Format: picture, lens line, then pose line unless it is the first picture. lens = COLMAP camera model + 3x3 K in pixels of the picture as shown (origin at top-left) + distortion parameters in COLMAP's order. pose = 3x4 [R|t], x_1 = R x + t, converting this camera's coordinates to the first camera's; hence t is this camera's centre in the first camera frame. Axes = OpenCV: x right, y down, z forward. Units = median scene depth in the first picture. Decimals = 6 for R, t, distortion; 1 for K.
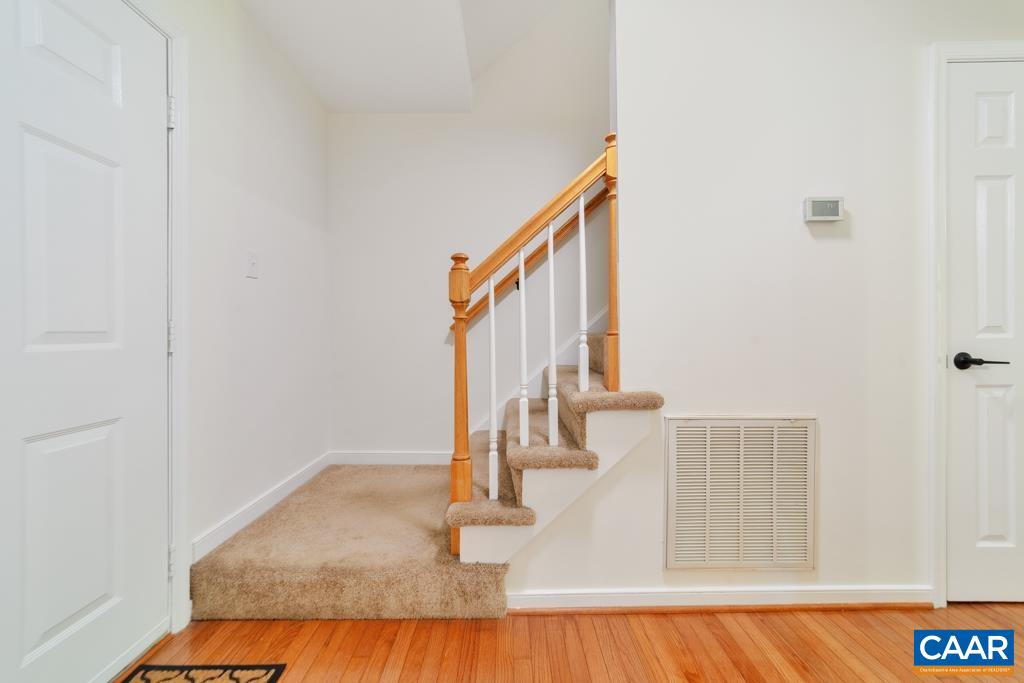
lens RADIAL K [[392.2, 0, 514.0], [0, 392.2, 349.2], [0, 0, 1]] dist [-0.017486, 0.008220]
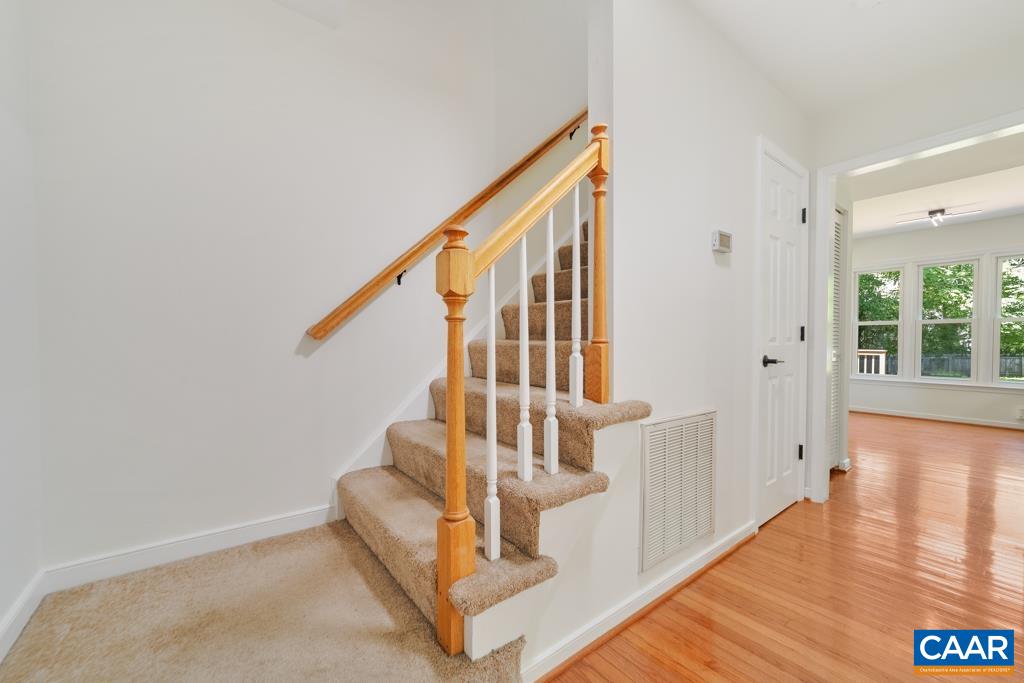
lens RADIAL K [[397.2, 0, 512.5], [0, 397.2, 361.8], [0, 0, 1]] dist [-0.001196, 0.000289]
pose [[0.799891, -0.026377, 0.599565, -0.494566], [0.017452, 0.999634, 0.020694, -0.015289], [-0.599892, -0.006089, 0.800058, 0.376219]]
